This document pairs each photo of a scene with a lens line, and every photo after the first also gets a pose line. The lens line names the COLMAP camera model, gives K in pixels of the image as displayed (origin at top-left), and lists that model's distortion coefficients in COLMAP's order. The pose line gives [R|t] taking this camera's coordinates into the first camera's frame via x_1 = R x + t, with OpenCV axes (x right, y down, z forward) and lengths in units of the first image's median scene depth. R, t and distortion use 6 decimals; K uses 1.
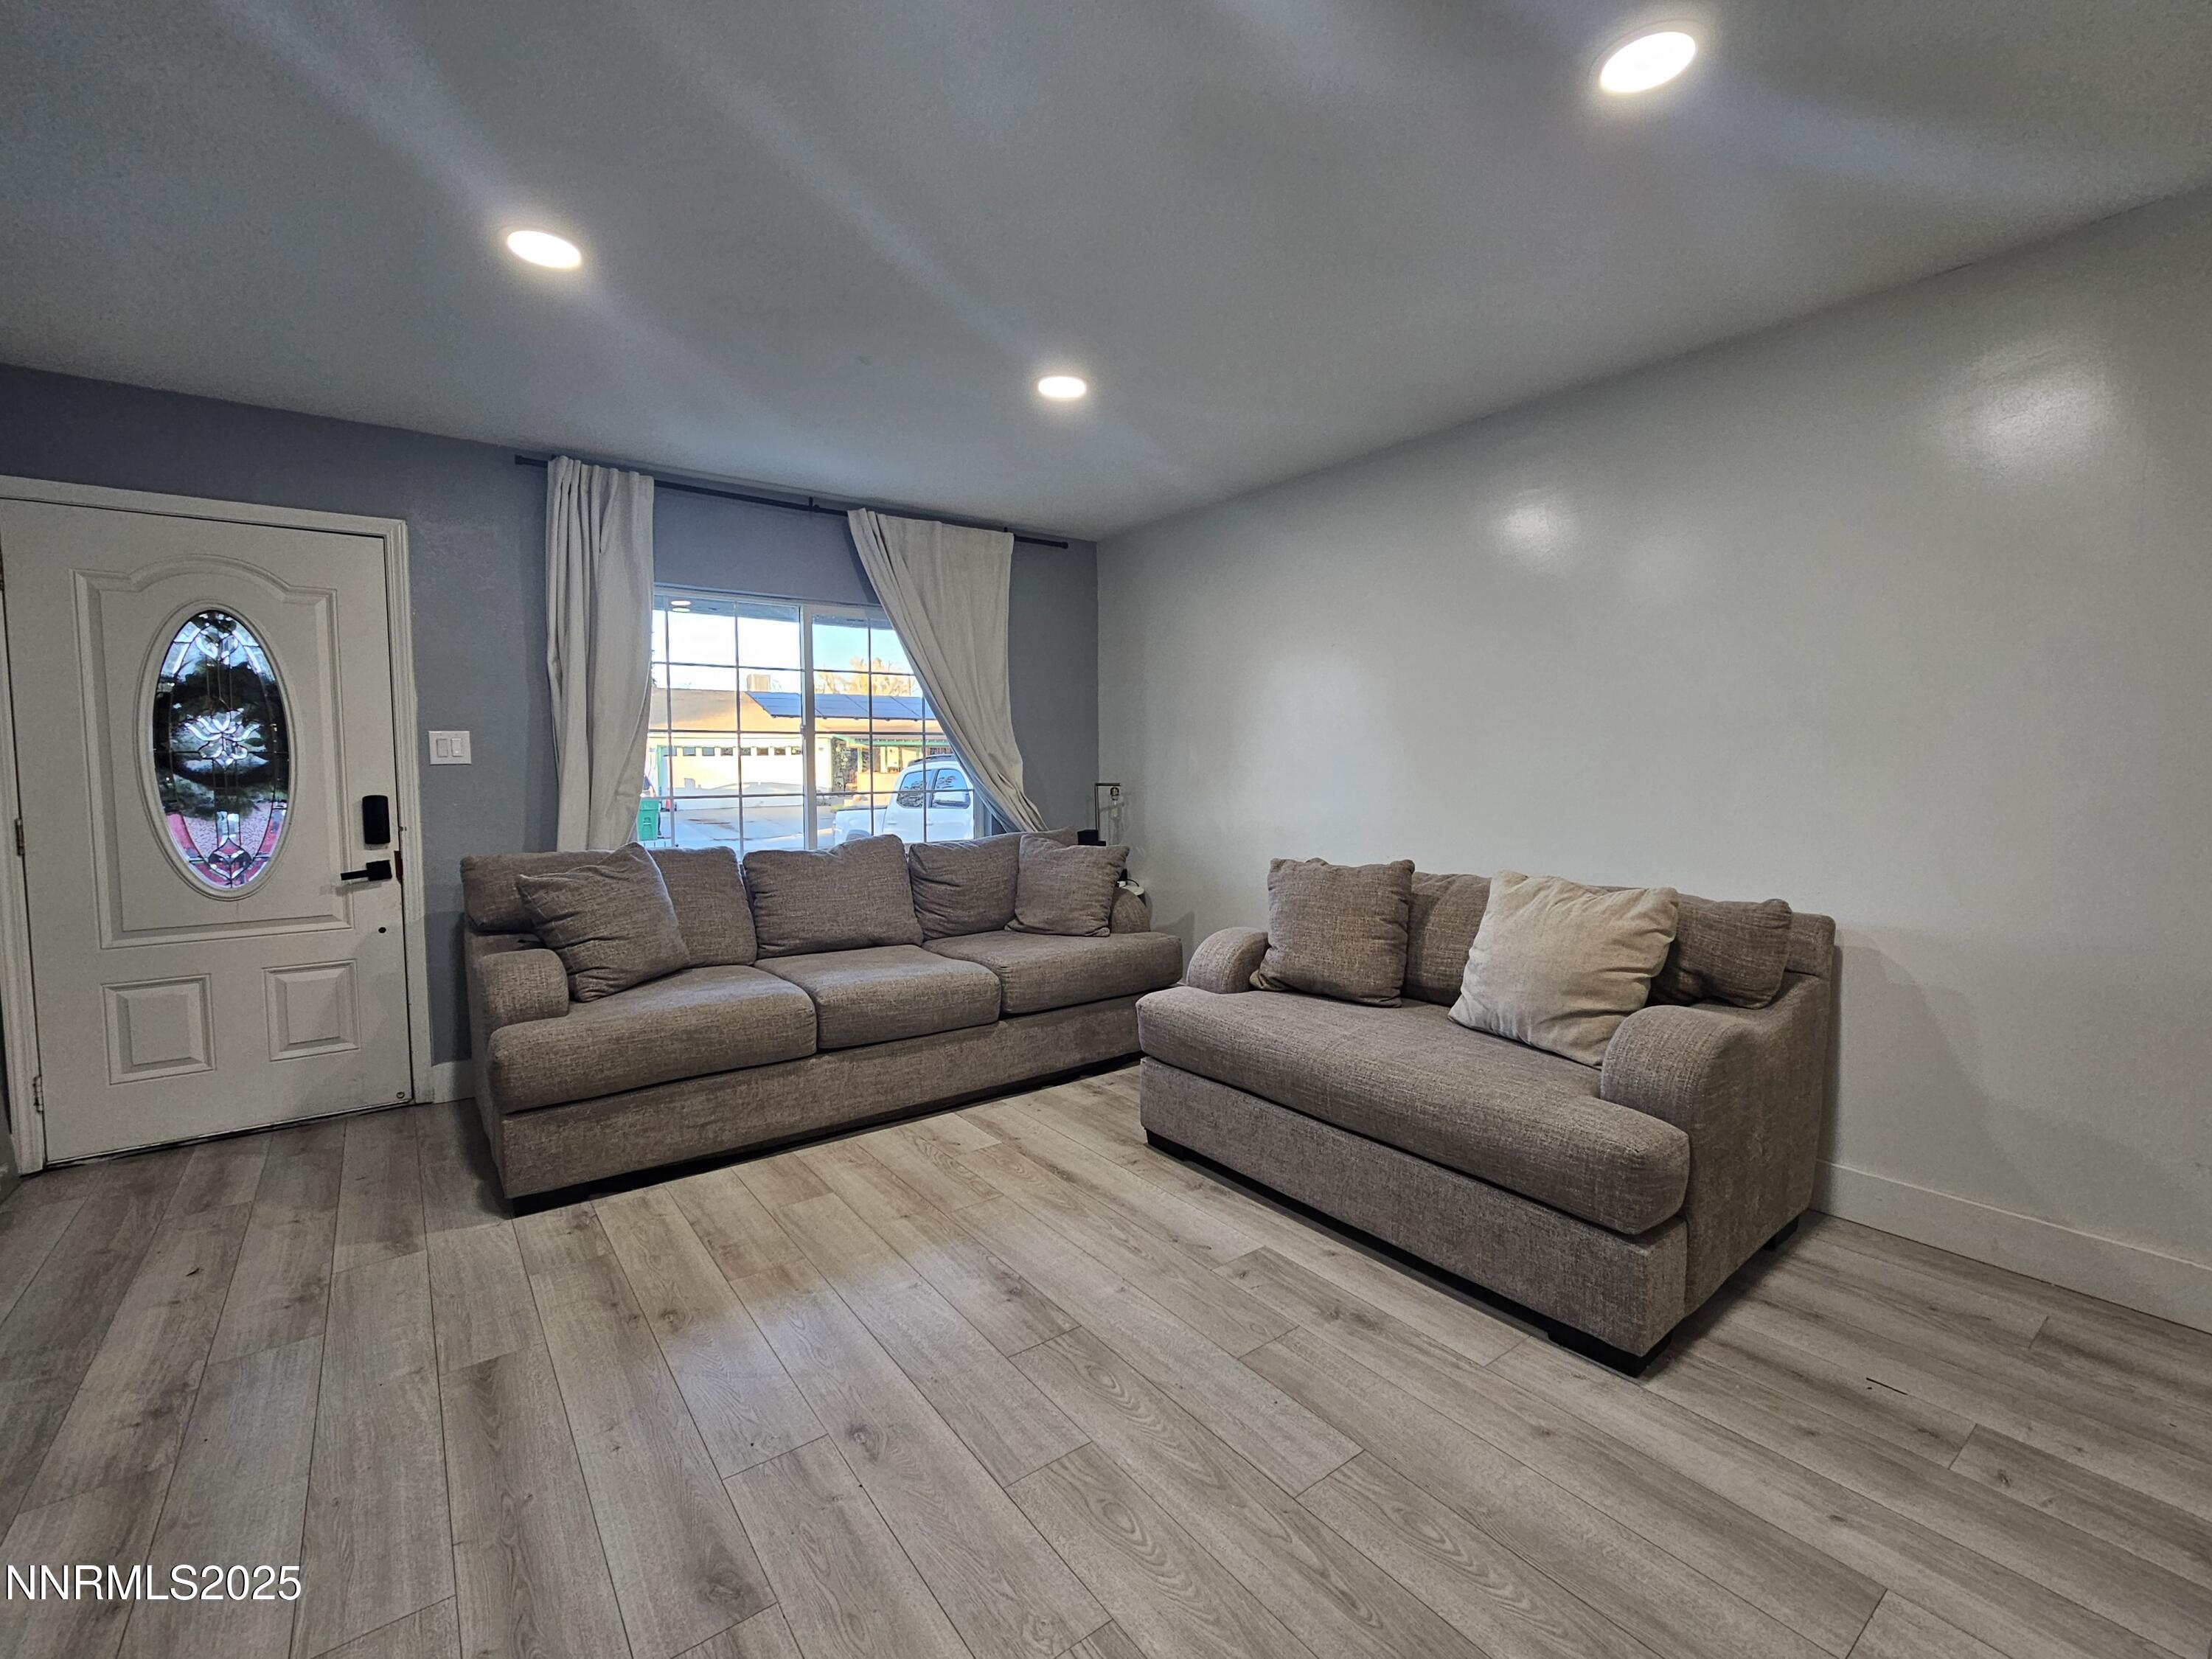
lens RADIAL K [[963.5, 0, 1108.8], [0, 963.5, 820.2], [0, 0, 1]] dist [-0.000349, 0.002123]
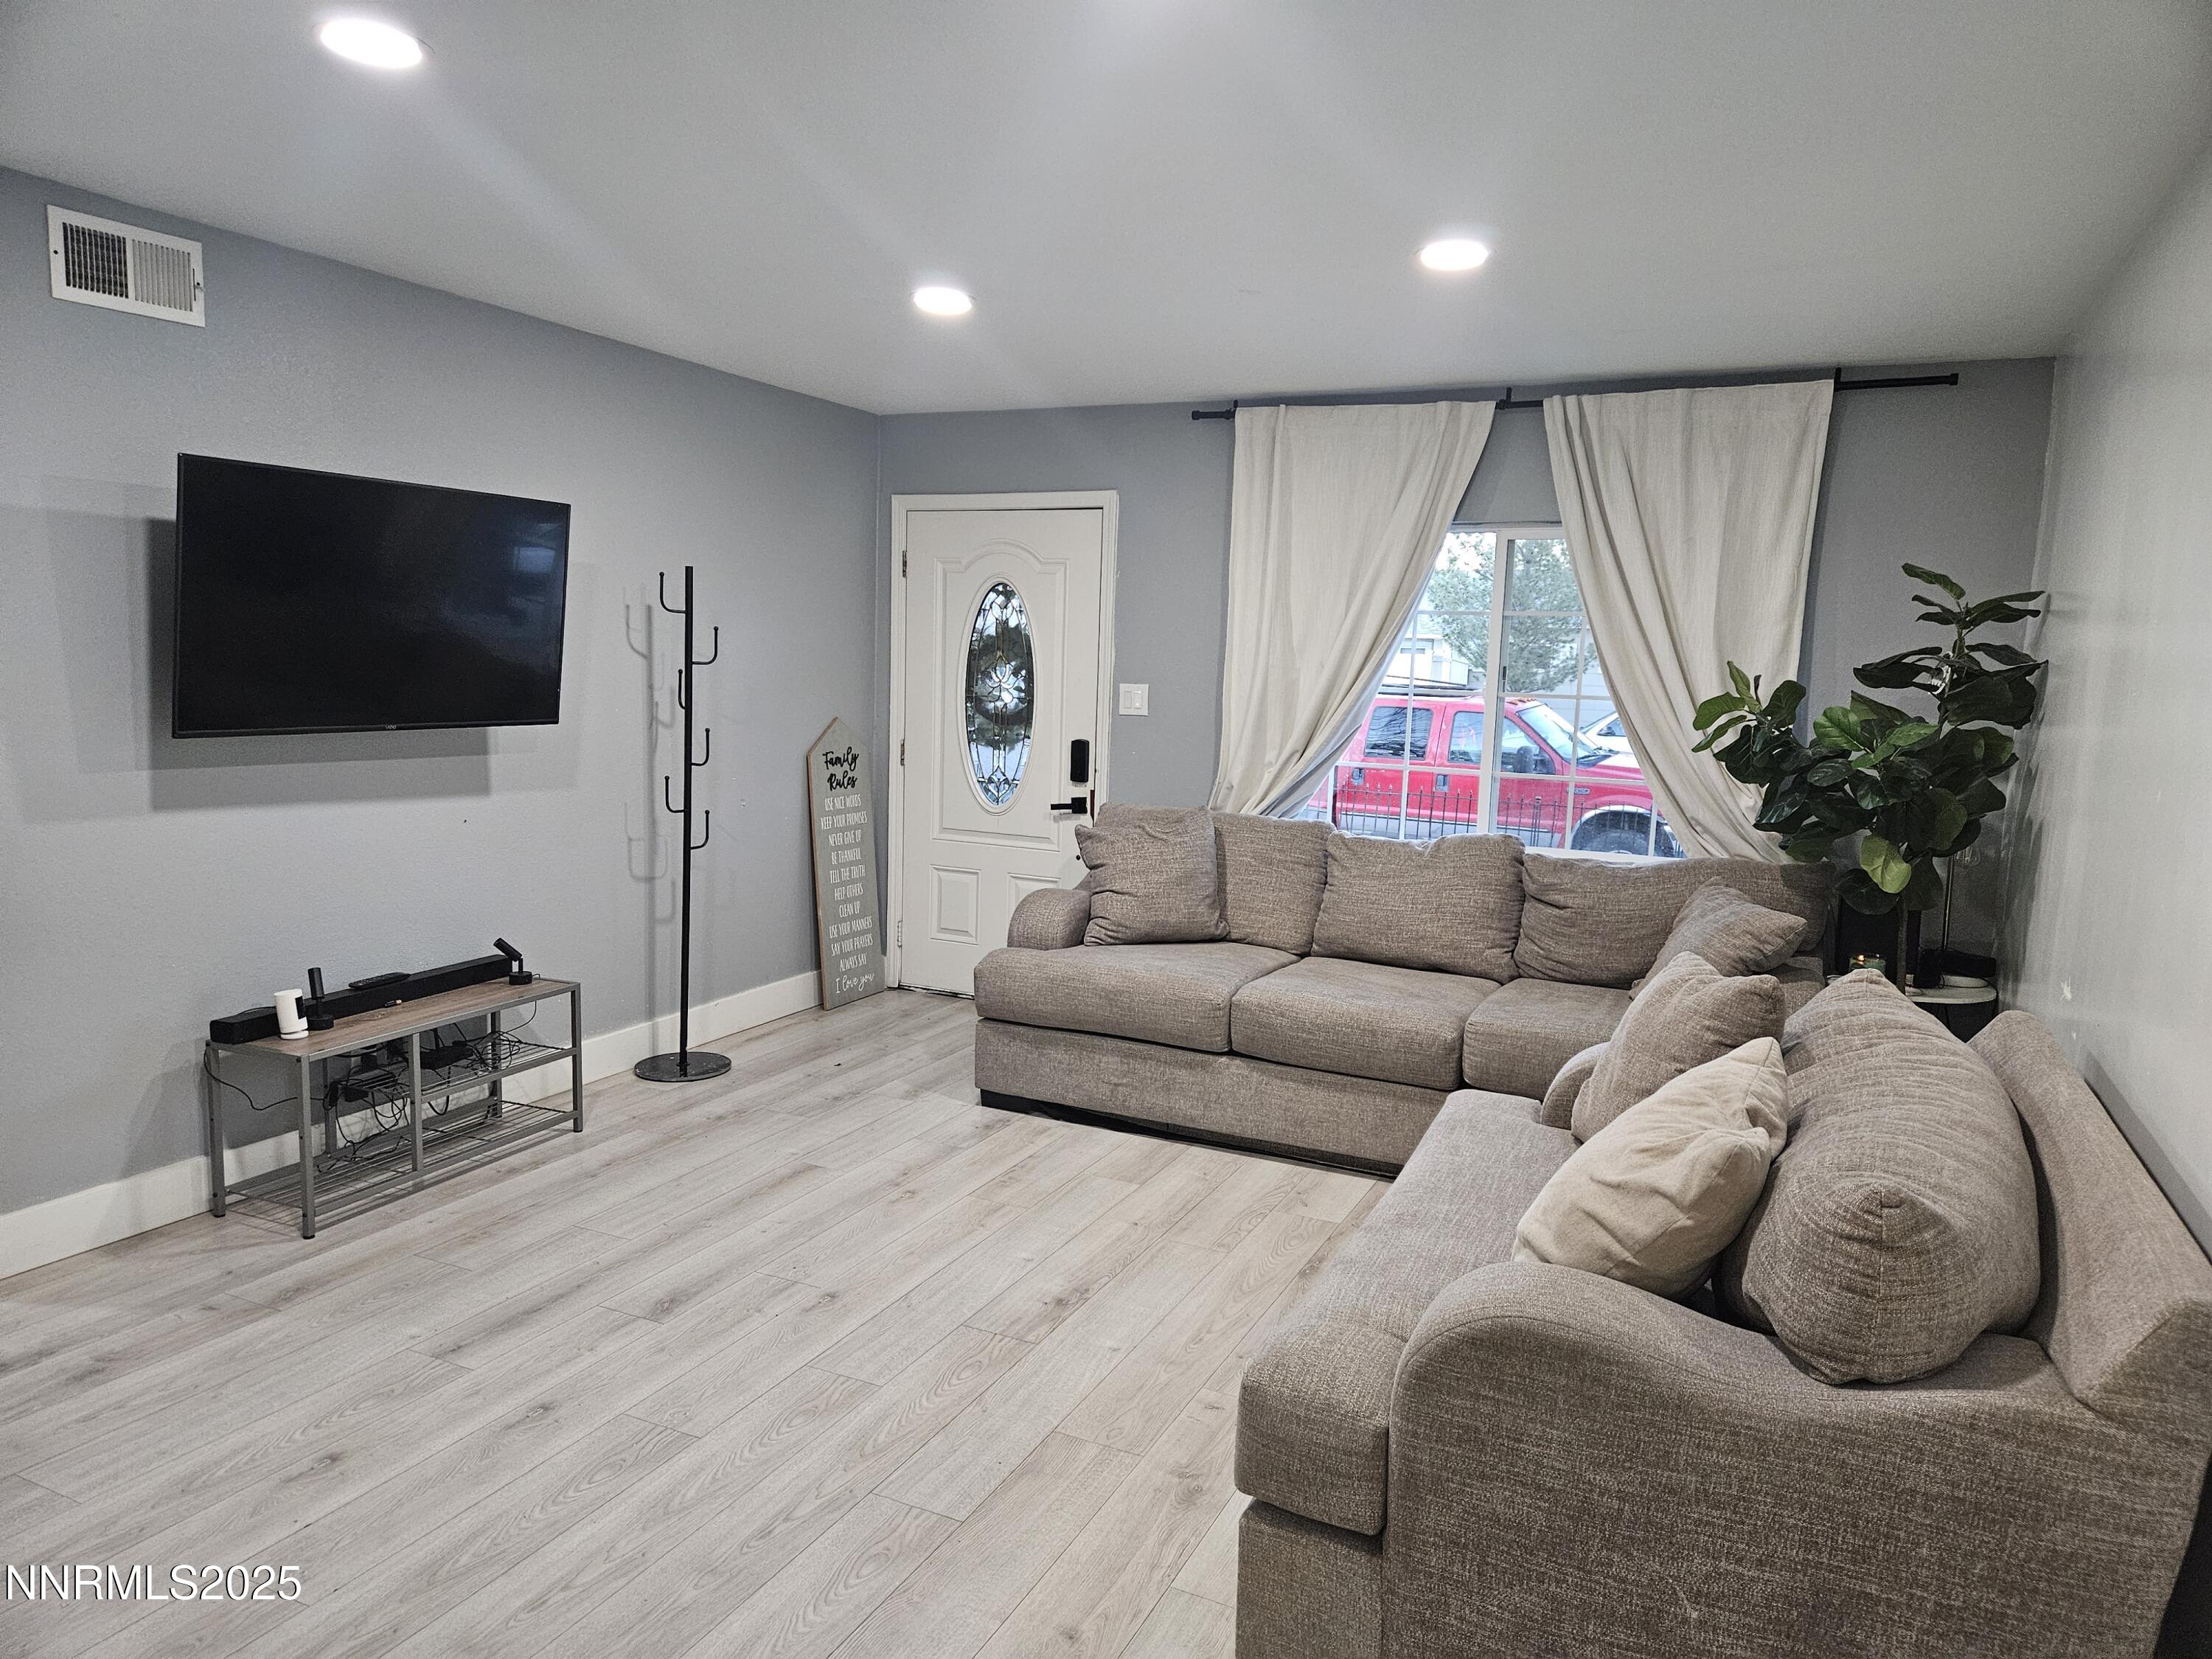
lens RADIAL K [[1457.2, 0, 1113.3], [0, 1457.2, 836.0], [0, 0, 1]] dist [0.054945, -0.001913]
pose [[0.467590, 0.127642, -0.874681, 0.840931], [-0.091905, 0.991177, 0.095511, -0.086723], [0.879155, 0.035728, 0.475195, 0.240896]]
